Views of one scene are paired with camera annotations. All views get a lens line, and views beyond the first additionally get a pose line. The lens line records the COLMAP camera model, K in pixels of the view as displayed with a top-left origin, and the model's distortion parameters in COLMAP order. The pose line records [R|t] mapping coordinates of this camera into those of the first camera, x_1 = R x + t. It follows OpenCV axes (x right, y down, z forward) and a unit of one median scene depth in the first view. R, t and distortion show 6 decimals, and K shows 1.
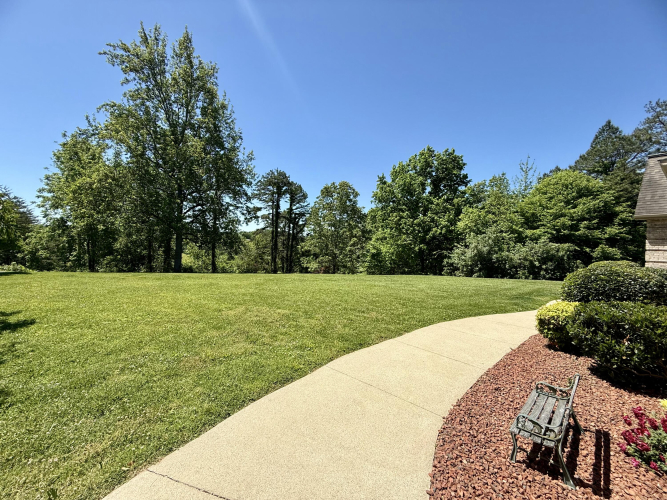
lens RADIAL K [[265.8, 0, 328.4], [0, 265.8, 250.7], [0, 0, 1]] dist [-0.001305, 0.000334]
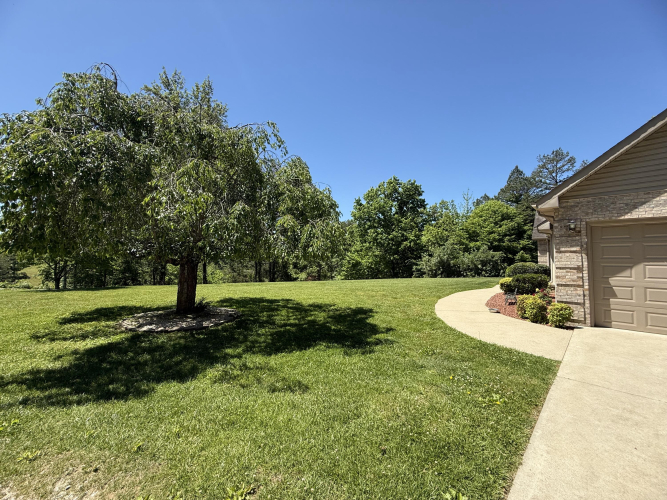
lens RADIAL K [[265.8, 0, 327.2], [0, 265.8, 250.8], [0, 0, 1]] dist [-0.001305, 0.000334]
pose [[0.983672, -0.022939, 0.178503, -0.204877], [0.030549, 0.998733, -0.040000, -0.001935], [-0.177360, 0.044800, 0.983126, -0.195652]]
